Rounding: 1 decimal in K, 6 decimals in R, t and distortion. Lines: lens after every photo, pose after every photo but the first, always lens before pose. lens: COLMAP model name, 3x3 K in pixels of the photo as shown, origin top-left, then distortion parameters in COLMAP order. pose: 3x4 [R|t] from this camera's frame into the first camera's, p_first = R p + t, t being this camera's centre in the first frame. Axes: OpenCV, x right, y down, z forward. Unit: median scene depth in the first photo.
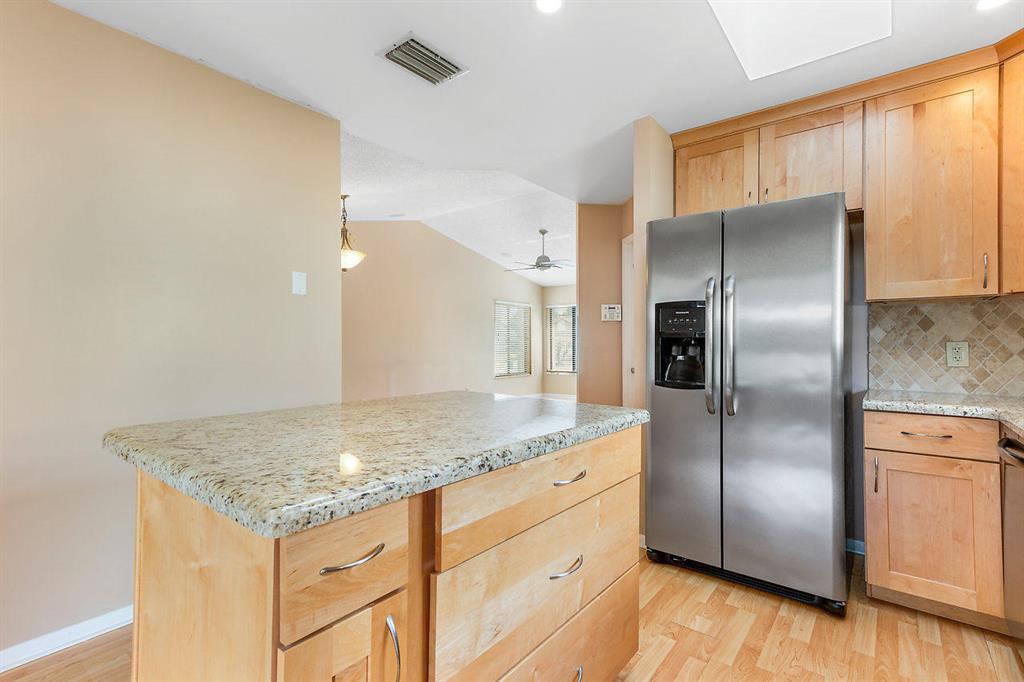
lens RADIAL K [[478.1, 0, 512.0], [0, 478.1, 341.0], [0, 0, 1]] dist [0.015732, -0.000095]
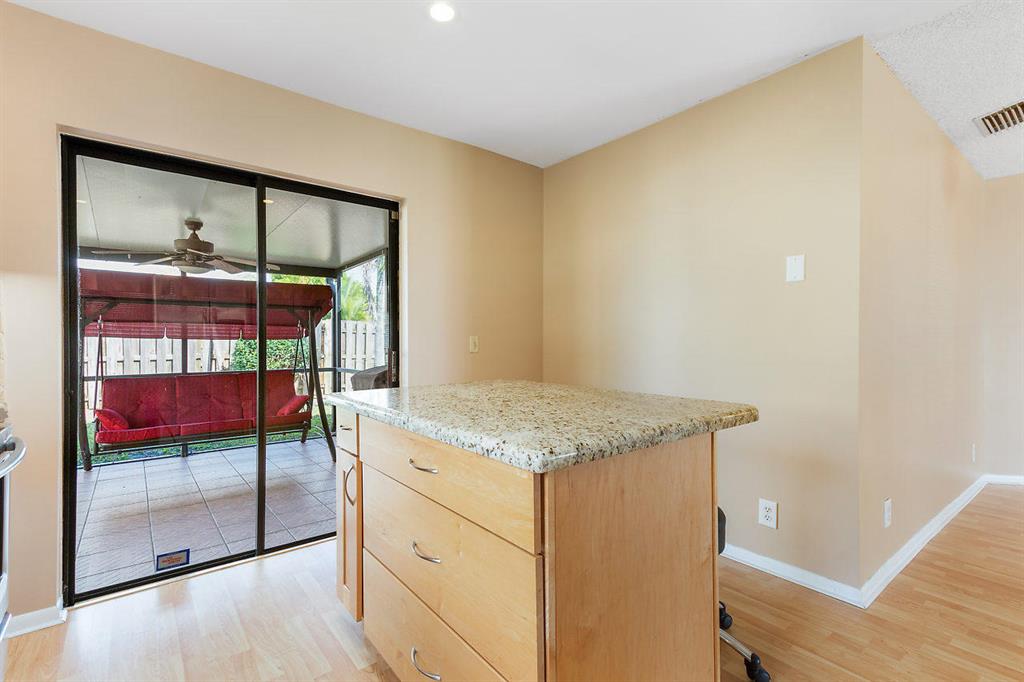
lens RADIAL K [[478.1, 0, 512.0], [0, 478.1, 341.0], [0, 0, 1]] dist [0.015732, -0.000095]
pose [[-0.237327, -0.001555, -0.971429, 0.565914], [0.002631, 0.999994, -0.002243, 0.012849], [0.971426, -0.003089, -0.237321, 0.762689]]
